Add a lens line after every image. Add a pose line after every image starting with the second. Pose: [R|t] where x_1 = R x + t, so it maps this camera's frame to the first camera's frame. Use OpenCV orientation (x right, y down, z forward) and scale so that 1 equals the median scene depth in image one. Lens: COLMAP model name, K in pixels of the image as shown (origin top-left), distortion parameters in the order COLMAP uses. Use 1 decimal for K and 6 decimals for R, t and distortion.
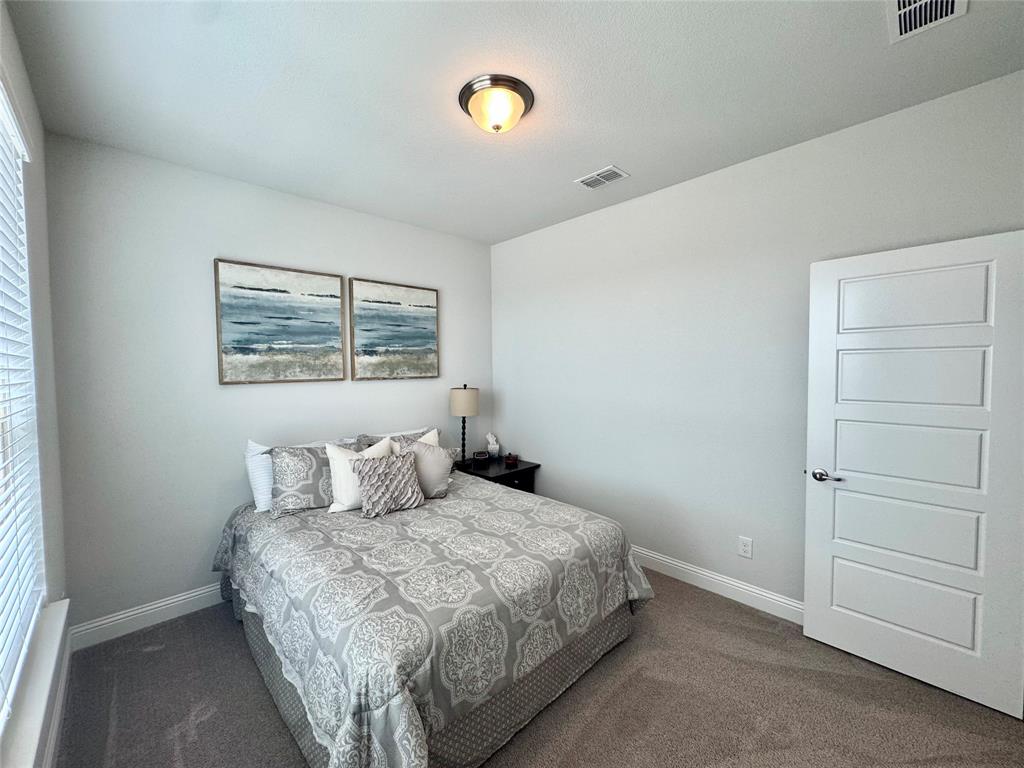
lens RADIAL K [[410.4, 0, 510.3], [0, 410.4, 383.8], [0, 0, 1]] dist [-0.002990, 0.000496]
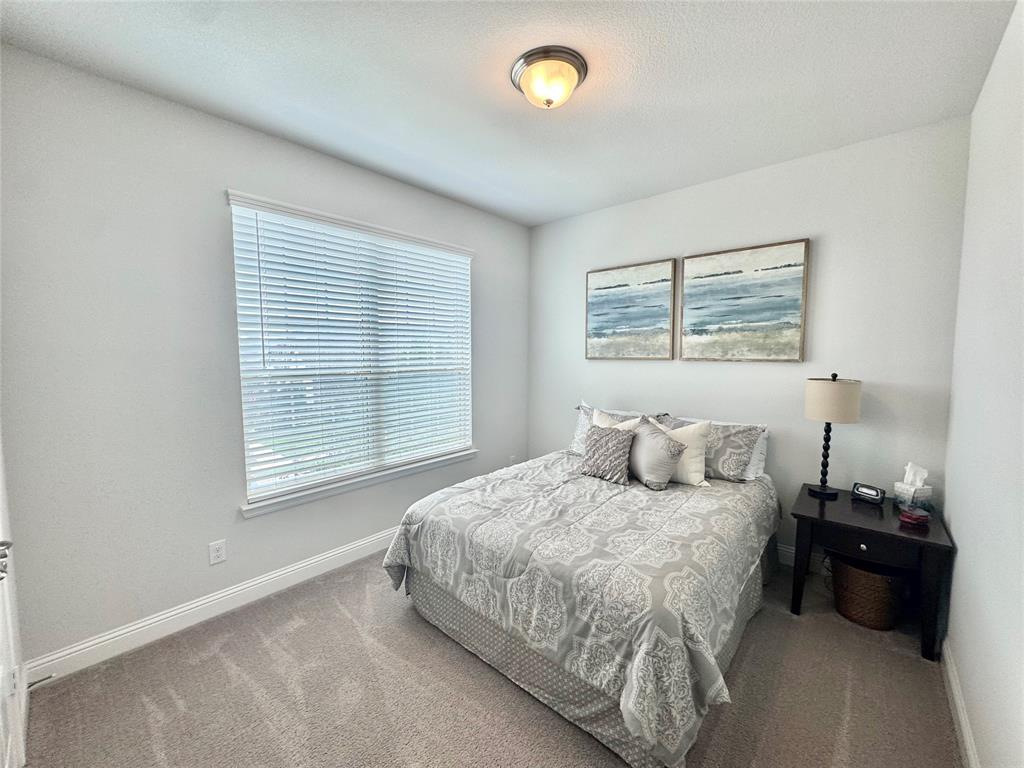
lens RADIAL K [[410.4, 0, 508.9], [0, 410.4, 381.7], [0, 0, 1]] dist [-0.002990, 0.000496]
pose [[0.073638, 0.087275, -0.993459, 0.580330], [-0.038787, 0.995660, 0.084593, -0.024516], [0.996530, 0.032304, 0.076704, 0.492973]]
